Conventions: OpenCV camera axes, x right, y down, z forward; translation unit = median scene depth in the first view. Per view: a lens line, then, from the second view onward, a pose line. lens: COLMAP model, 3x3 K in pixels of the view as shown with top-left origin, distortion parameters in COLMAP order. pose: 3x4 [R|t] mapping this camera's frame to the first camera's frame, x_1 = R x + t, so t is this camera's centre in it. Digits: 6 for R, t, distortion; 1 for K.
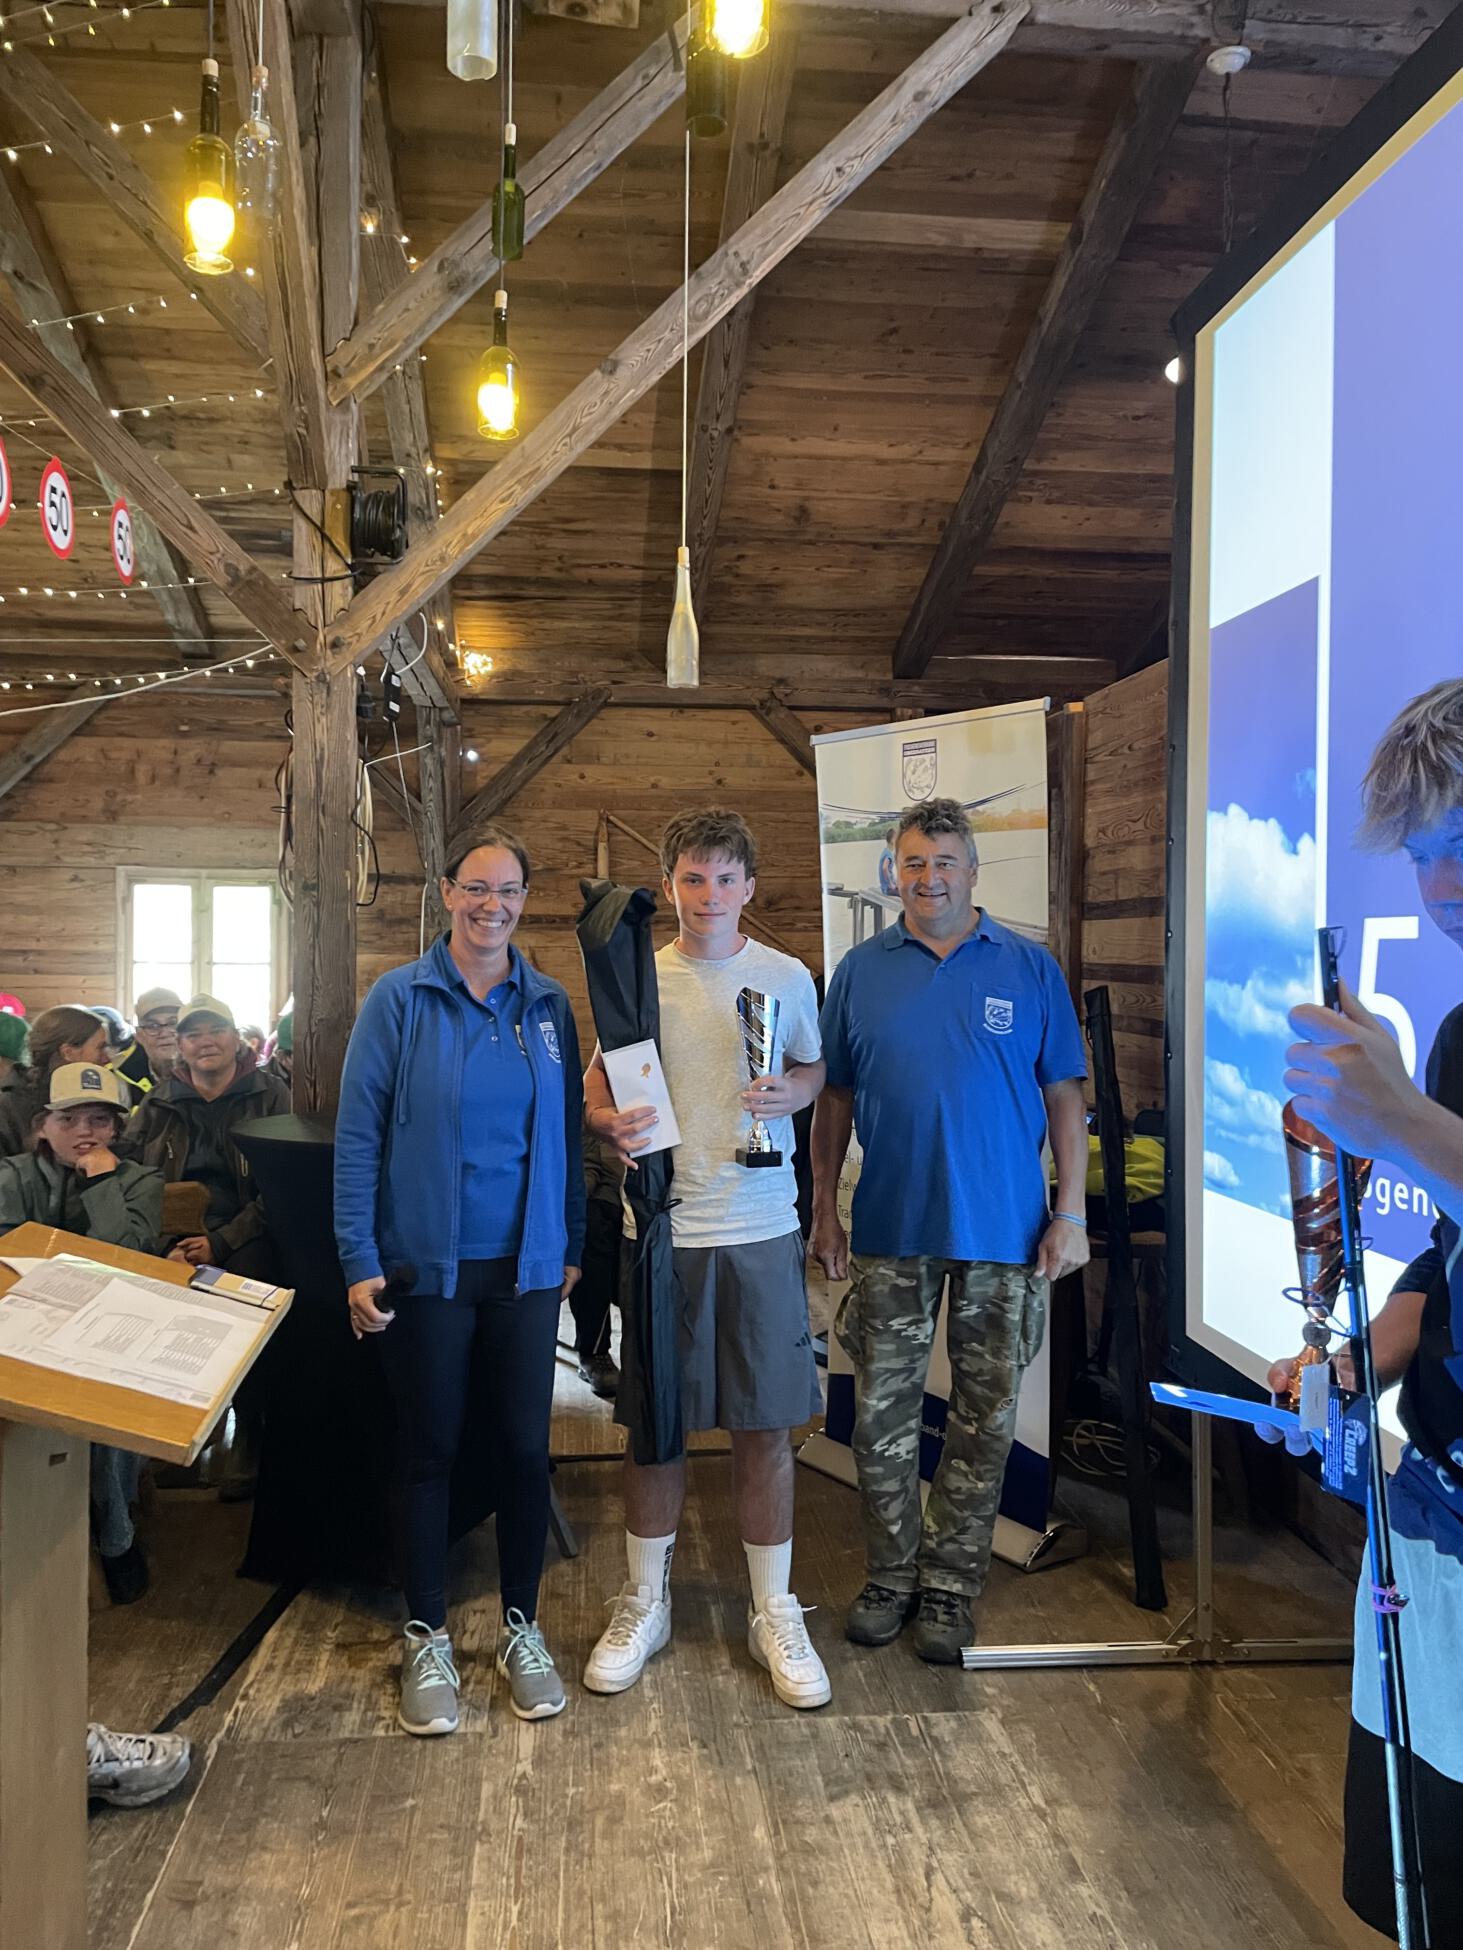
lens RADIAL K [[1472.9, 0, 721.0], [0, 1472.9, 962.3], [0, 0, 1]] dist [0.080375, -0.103020]
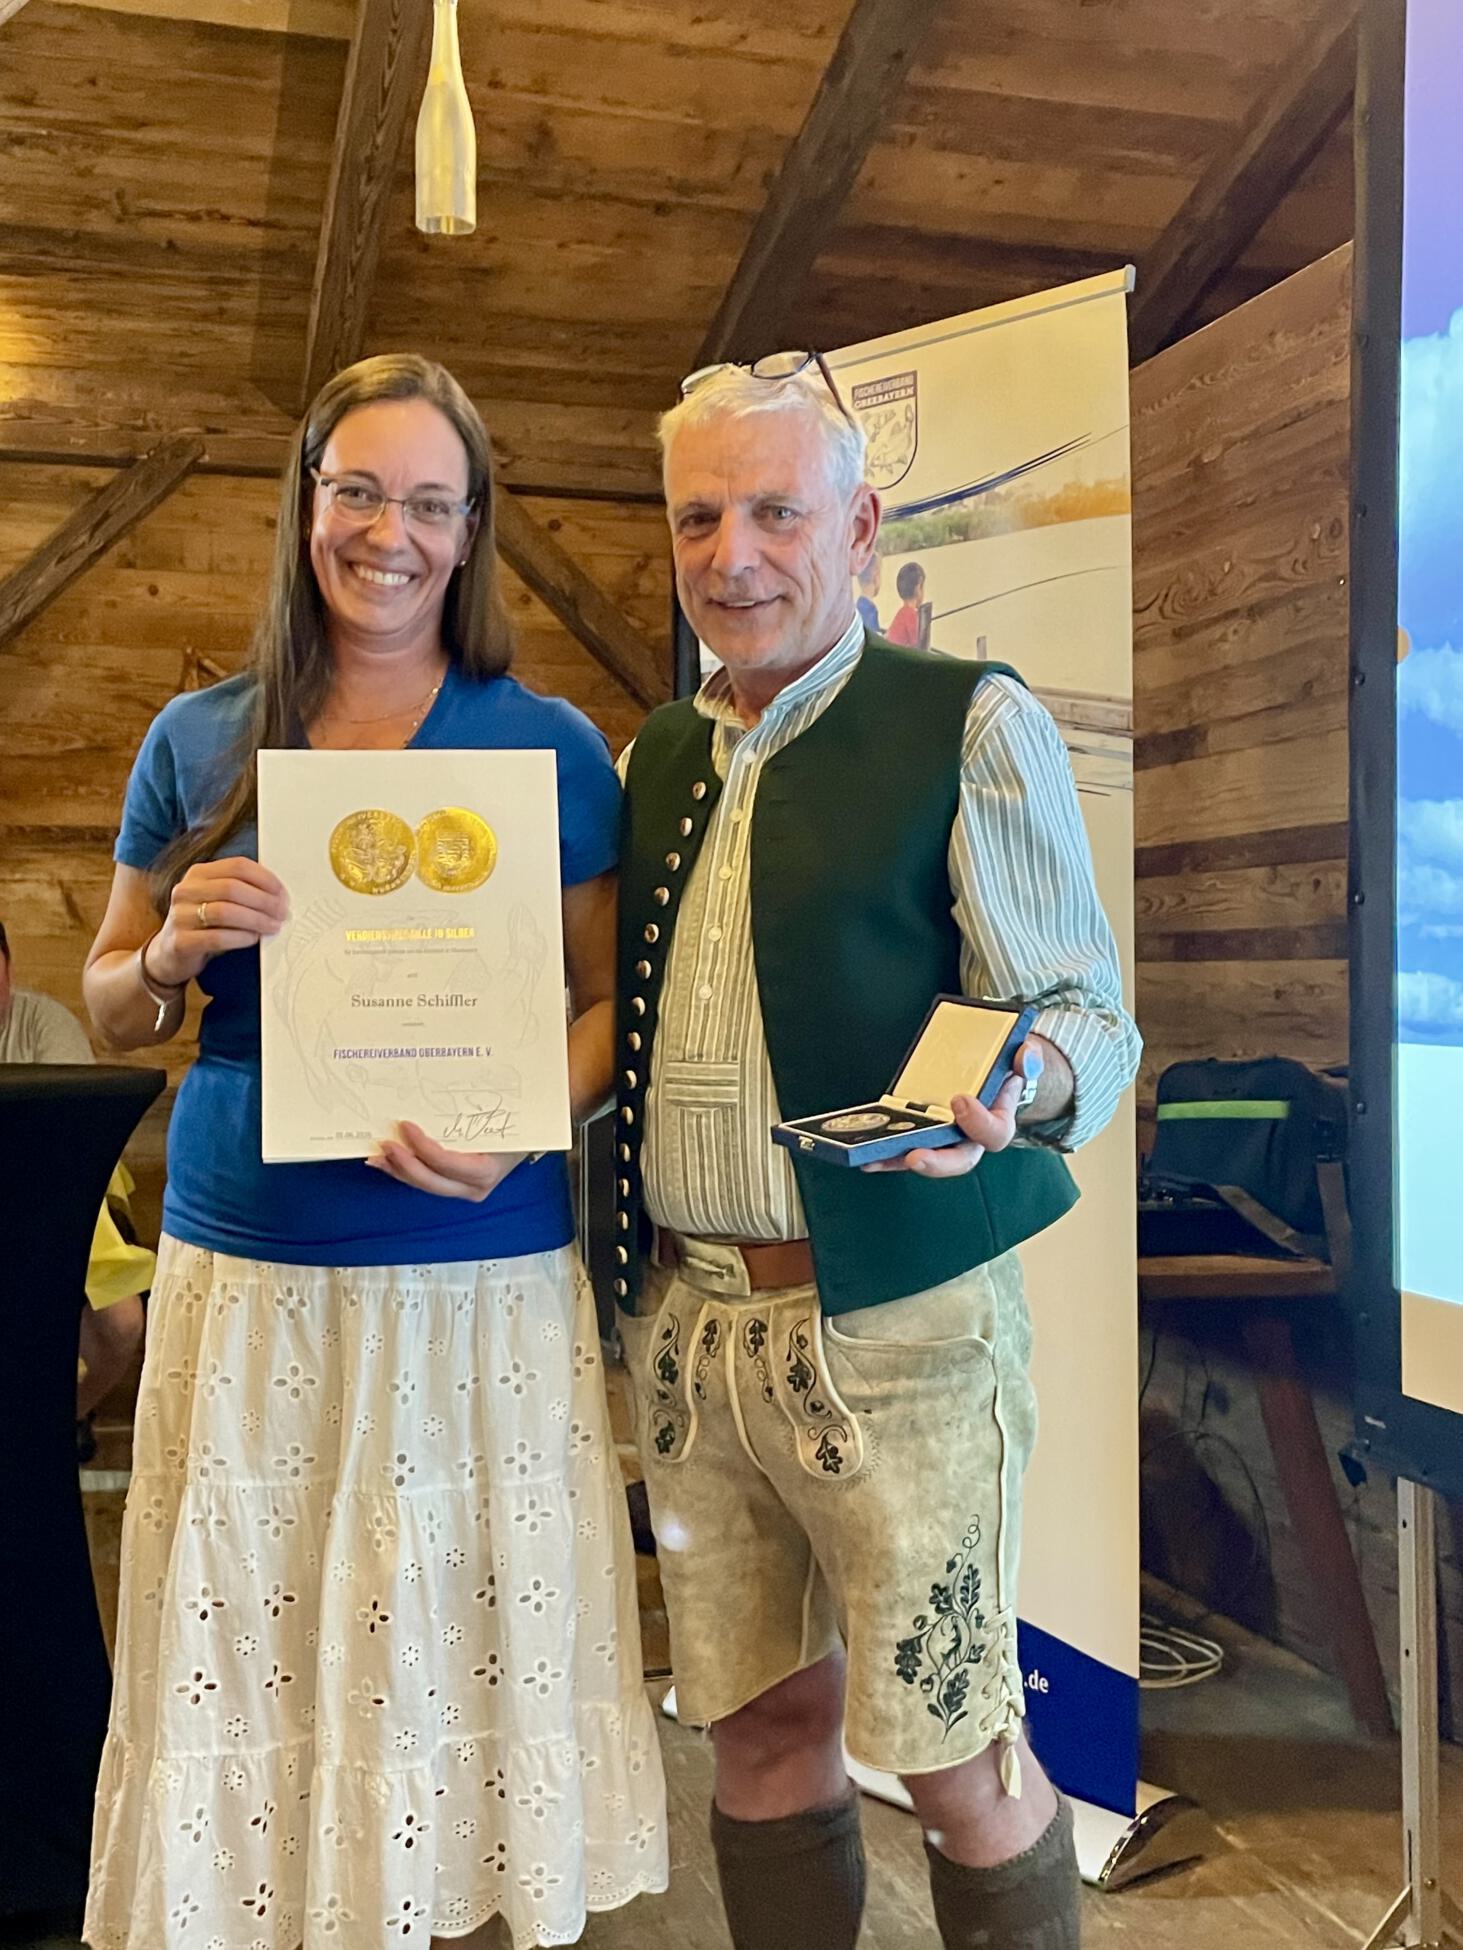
lens RADIAL K [[2210.1, 0, 723.6], [0, 2210.1, 998.4], [0, 0, 1]] dist [0.048106, -0.033183]
pose [[0.982725, -0.007642, 0.184913, -0.063060], [0.009206, 0.999929, -0.007601, 0.077130], [-0.184841, 0.009171, 0.982726, 0.167056]]
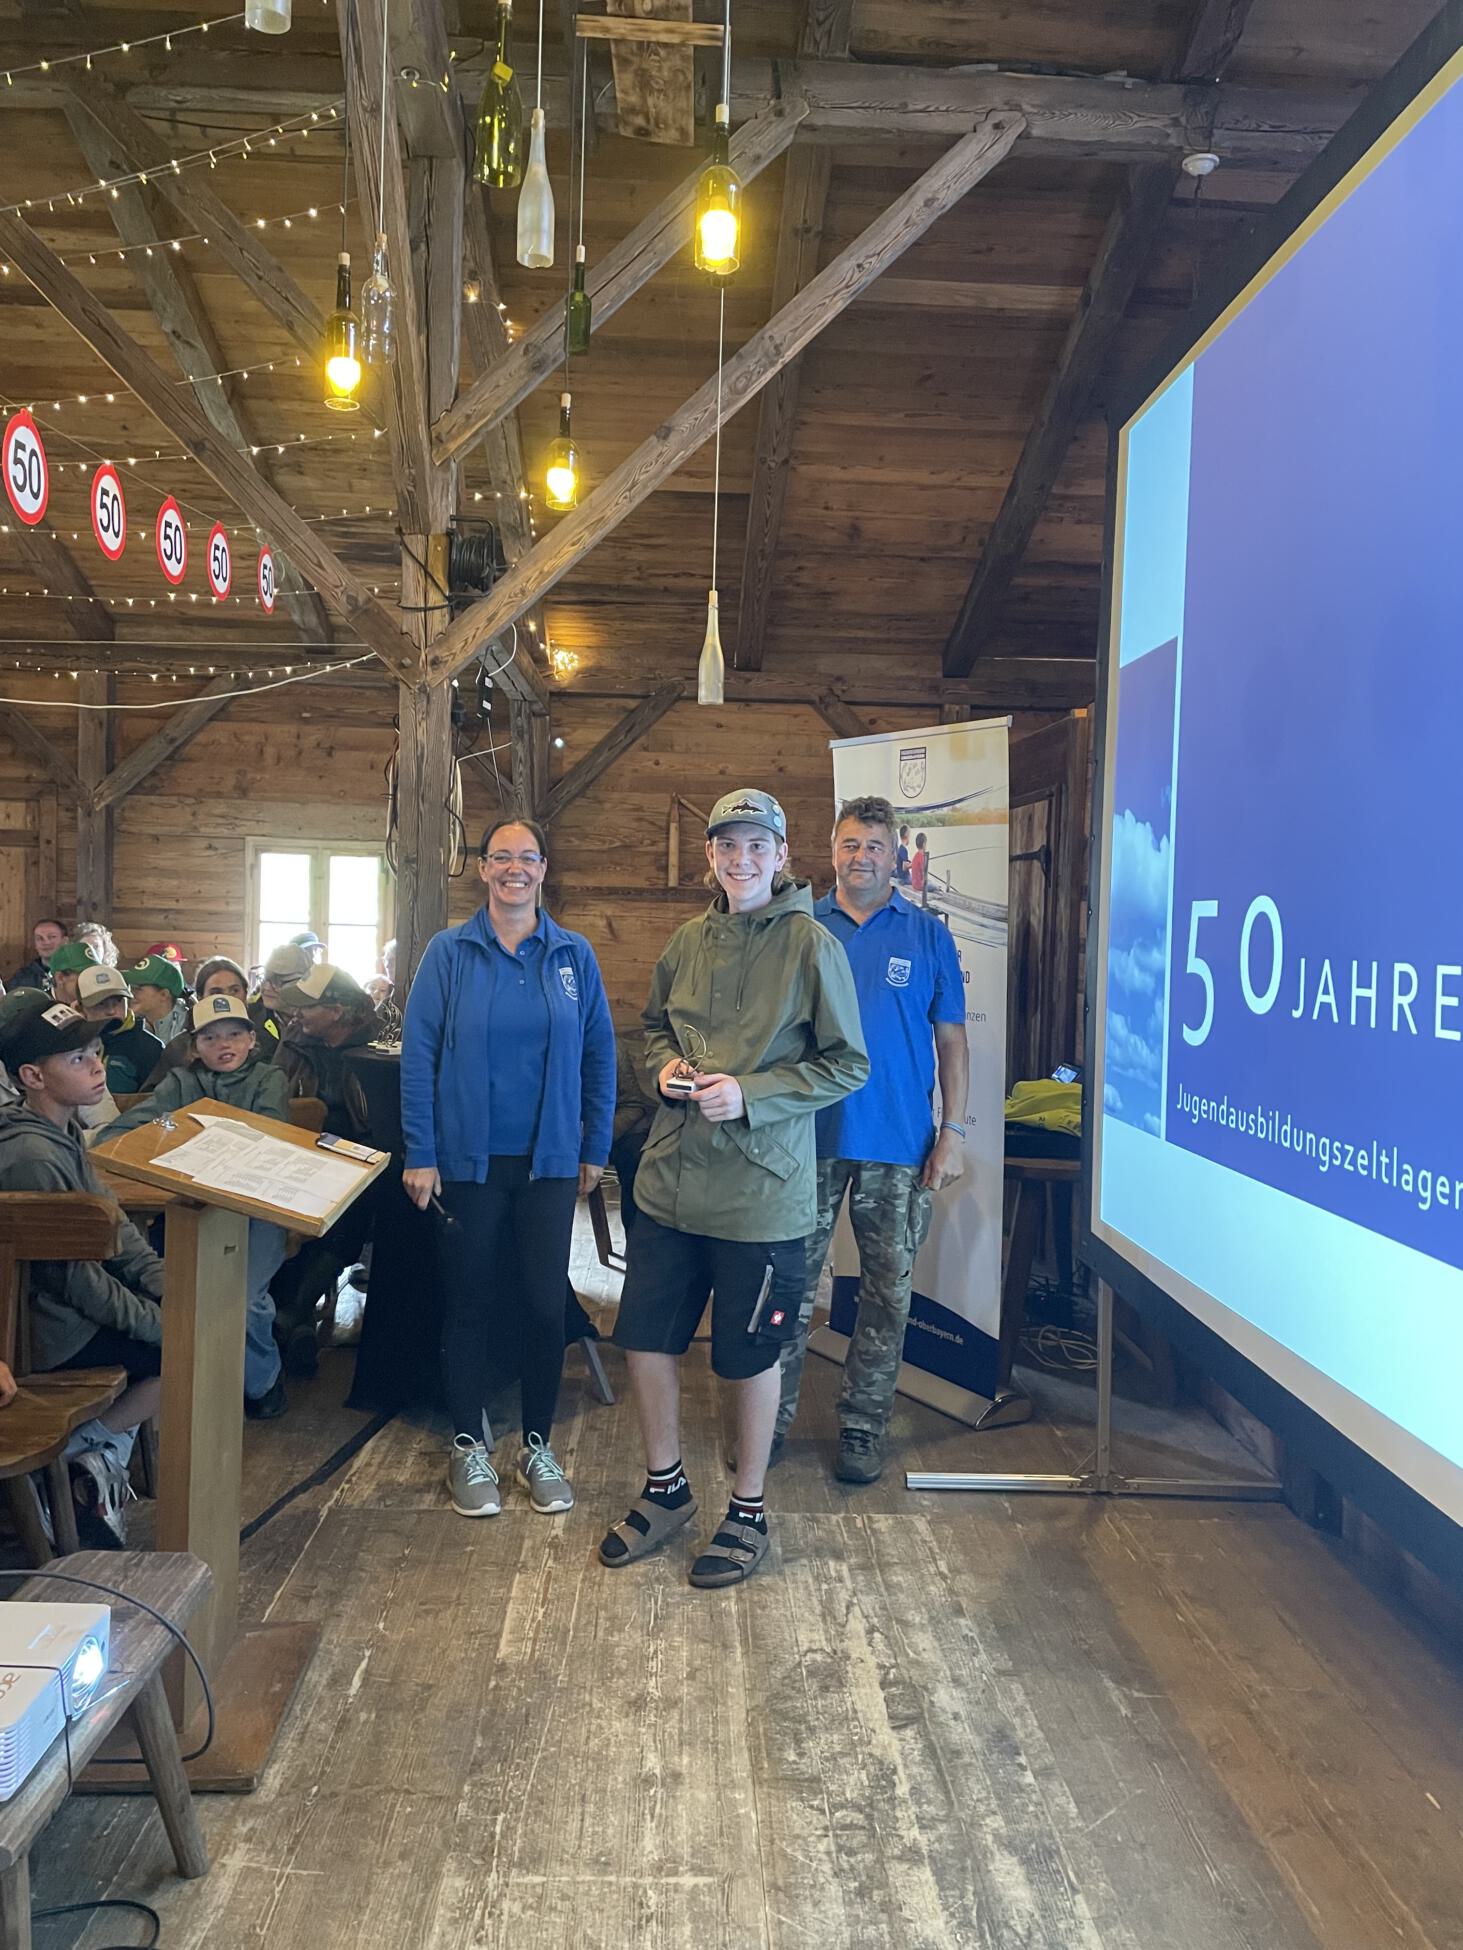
lens RADIAL K [[1482.8, 0, 742.4], [0, 1482.8, 960.6], [0, 0, 1]] dist [0.083272, -0.108284]
pose [[0.998247, 0.022058, -0.054922, 0.059884], [-0.021217, 0.999649, 0.015835, 0.005904], [0.055252, -0.014642, 0.998365, -0.195757]]
